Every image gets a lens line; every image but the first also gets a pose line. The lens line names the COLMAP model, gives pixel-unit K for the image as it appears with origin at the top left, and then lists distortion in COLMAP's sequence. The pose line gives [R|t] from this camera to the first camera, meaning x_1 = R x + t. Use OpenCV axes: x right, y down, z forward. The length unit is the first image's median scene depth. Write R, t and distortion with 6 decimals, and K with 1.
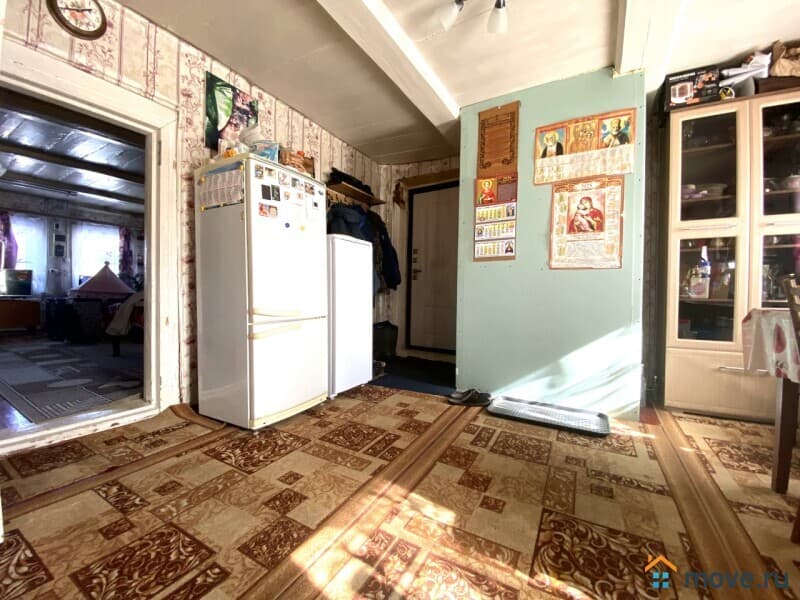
lens RADIAL K [[326.1, 0, 399.0], [0, 326.1, 296.0], [0, 0, 1]] dist [0.028591, -0.024683]
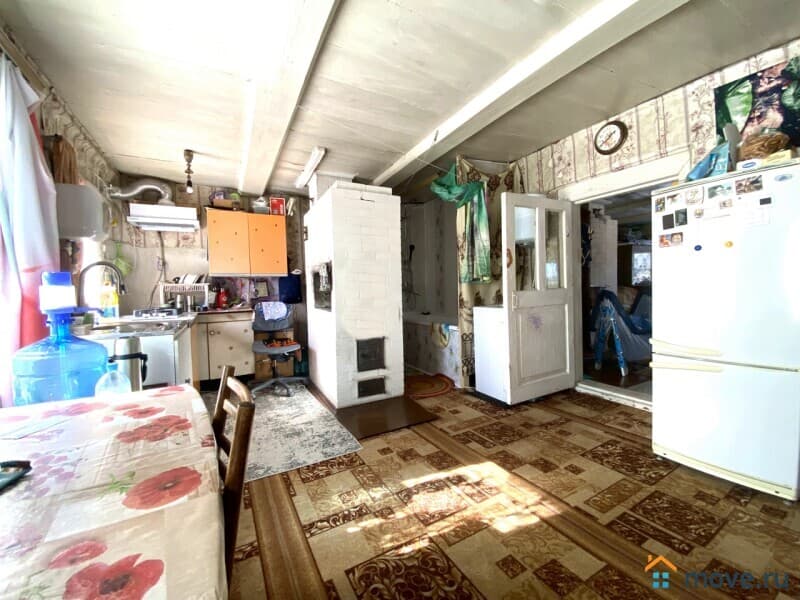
lens RADIAL K [[326.1, 0, 399.0], [0, 326.1, 296.0], [0, 0, 1]] dist [0.028591, -0.024683]
pose [[-0.516450, 0.023614, -0.855992, 0.771571], [0.010452, 0.999719, 0.021273, -0.112477], [0.856254, 0.002039, -0.516552, 0.743765]]
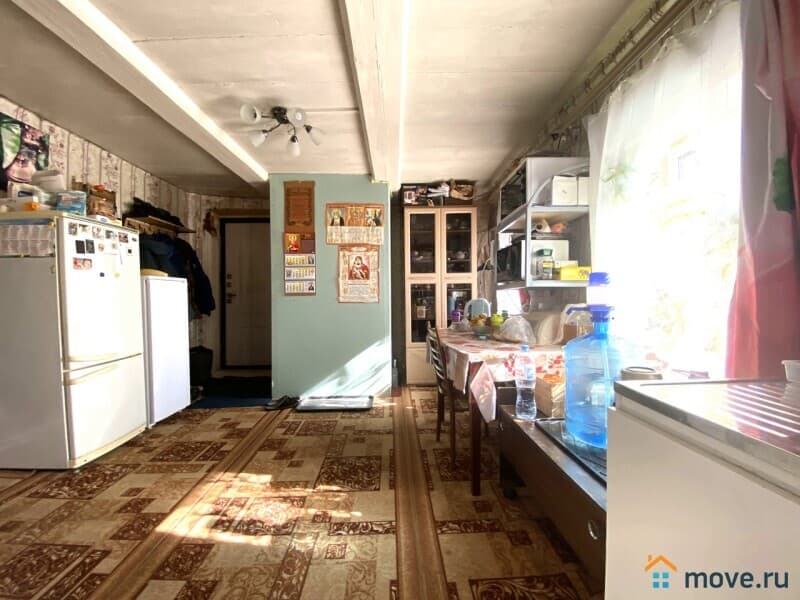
lens RADIAL K [[326.1, 0, 399.0], [0, 326.1, 296.0], [0, 0, 1]] dist [0.028591, -0.024683]
pose [[0.854962, -0.021471, 0.518246, -0.064287], [0.026604, 0.999643, -0.002474, -0.112958], [-0.518008, 0.015903, 0.855228, -0.415646]]
